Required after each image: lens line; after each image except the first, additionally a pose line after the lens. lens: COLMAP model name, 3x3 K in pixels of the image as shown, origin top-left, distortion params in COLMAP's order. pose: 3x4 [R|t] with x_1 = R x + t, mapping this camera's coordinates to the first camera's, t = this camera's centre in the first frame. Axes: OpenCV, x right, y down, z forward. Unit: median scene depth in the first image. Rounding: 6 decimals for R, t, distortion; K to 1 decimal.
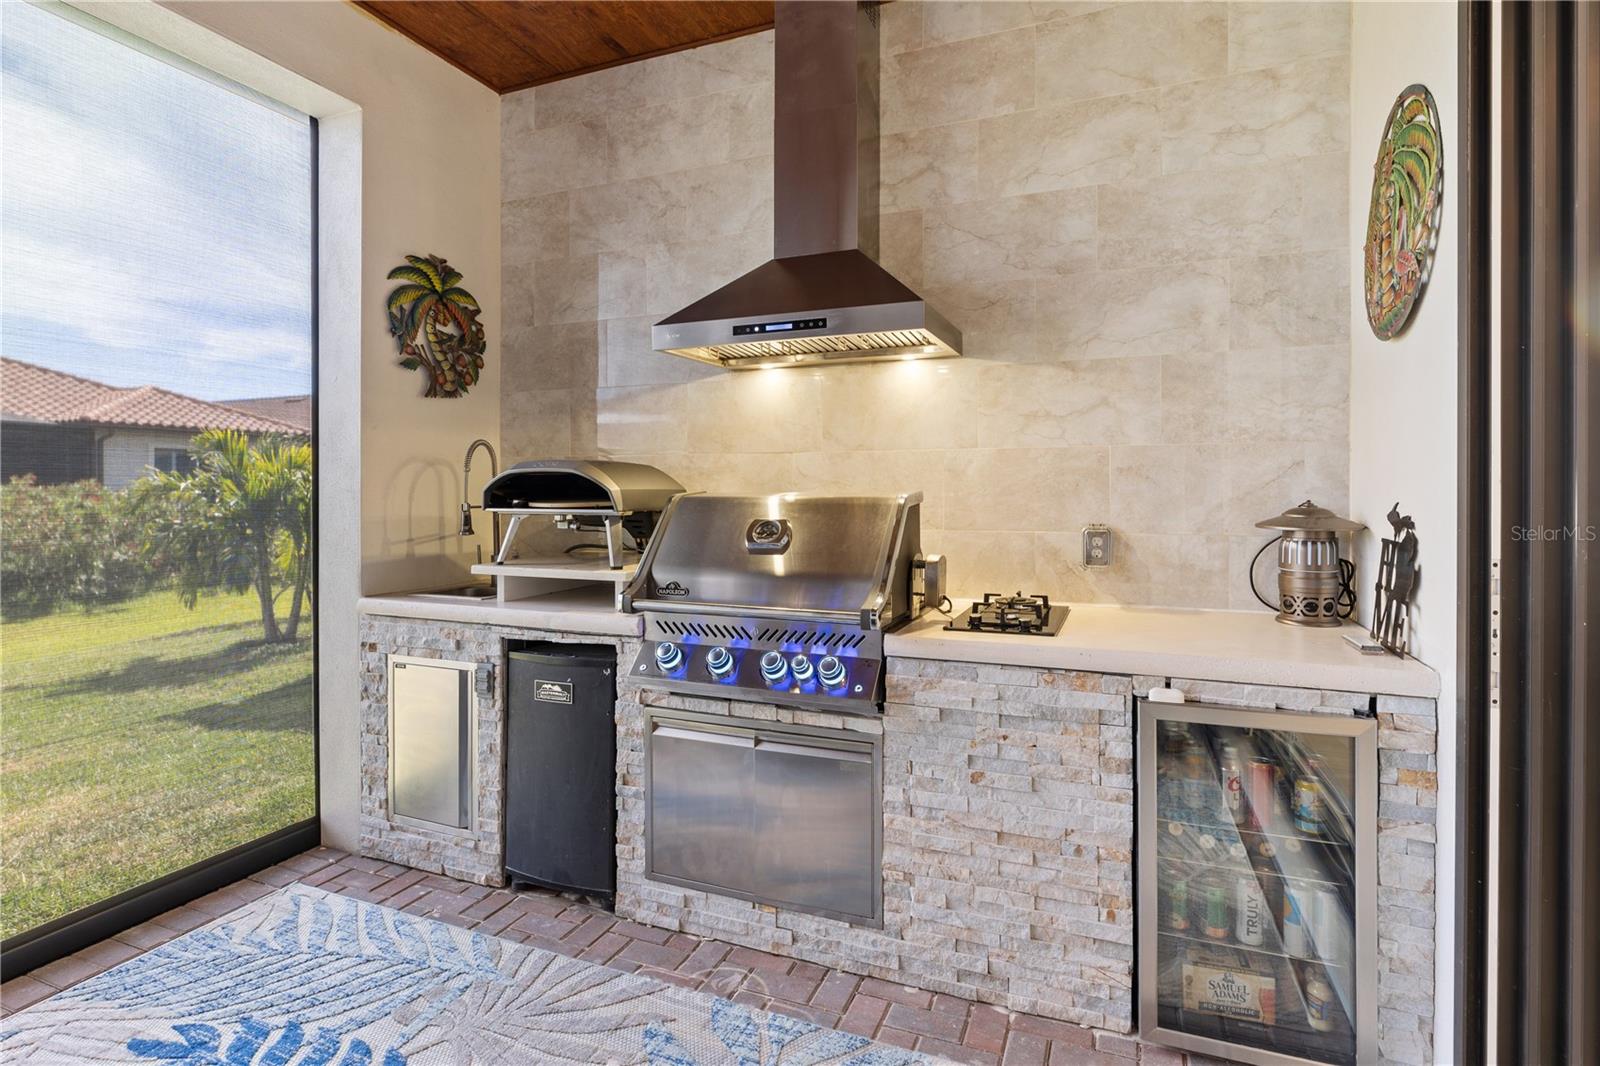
lens RADIAL K [[788.7, 0, 802.0], [0, 788.7, 494.9], [0, 0, 1]] dist [-0.004196, 0.000177]
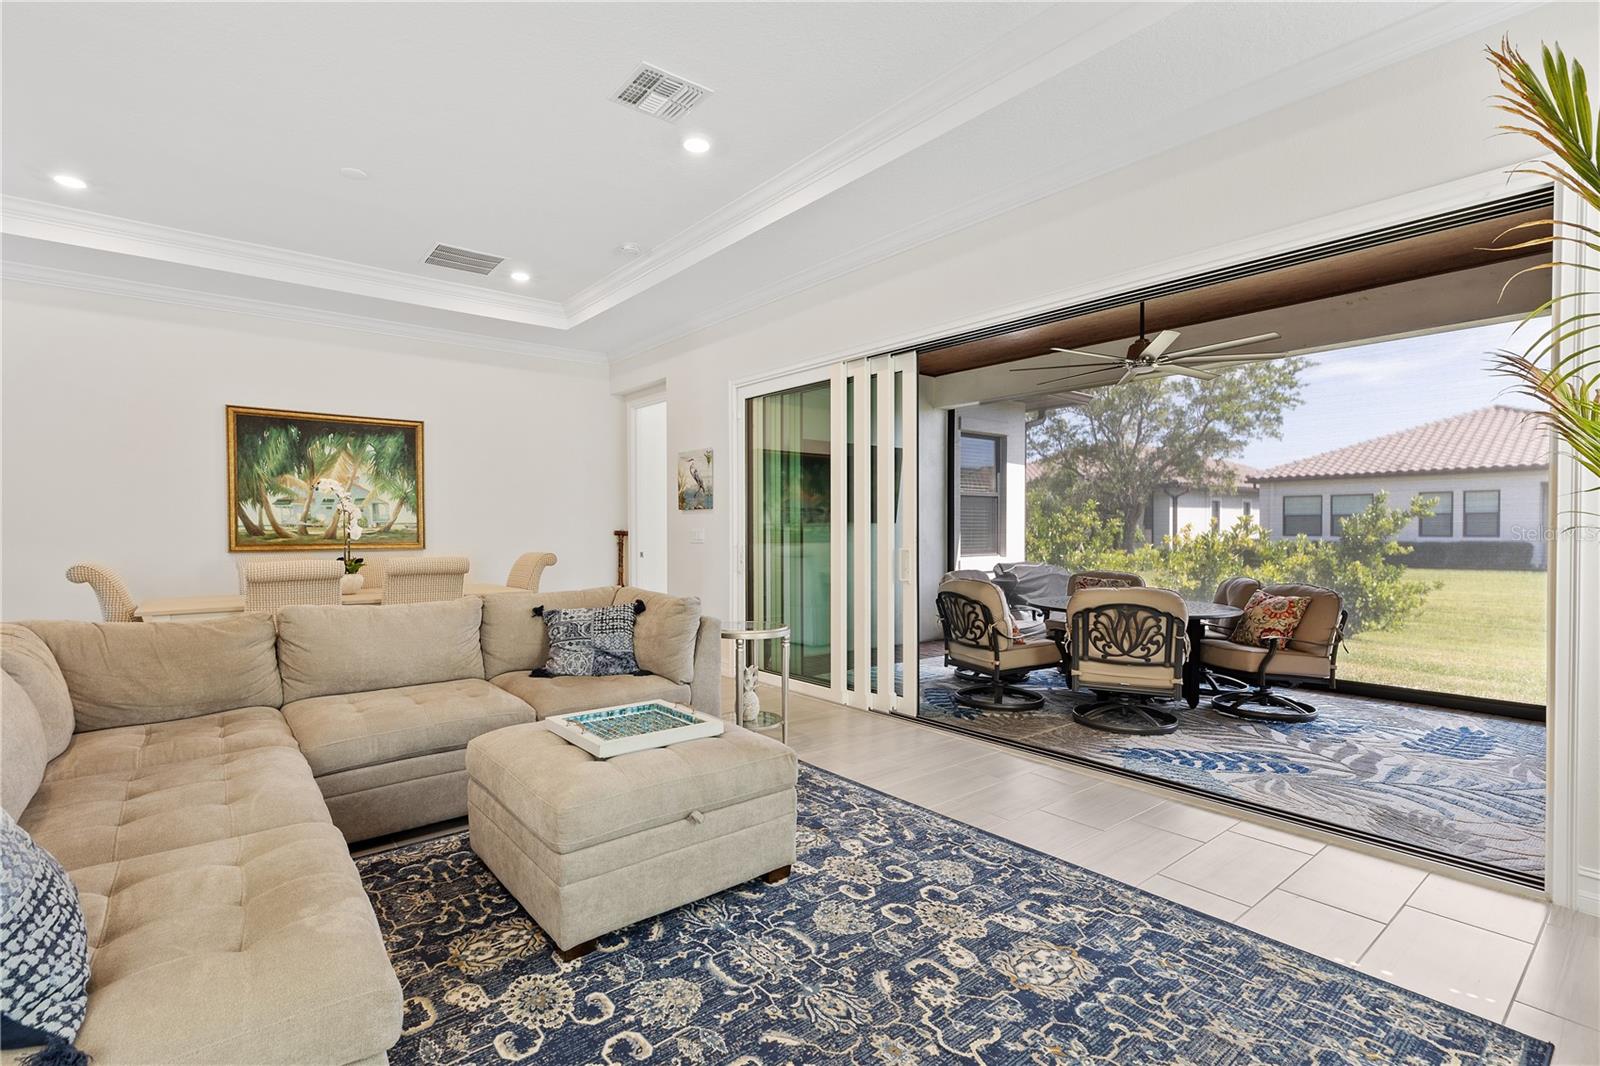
lens RADIAL K [[744.7, 0, 799.6], [0, 744.7, 541.2], [0, 0, 1]] dist [0.002674, 0.000194]
pose [[-0.476882, 0.018160, -0.878780, 1.856538], [-0.001514, 0.999768, 0.021481, 0.001729], [0.878966, 0.011575, -0.476743, 0.147615]]
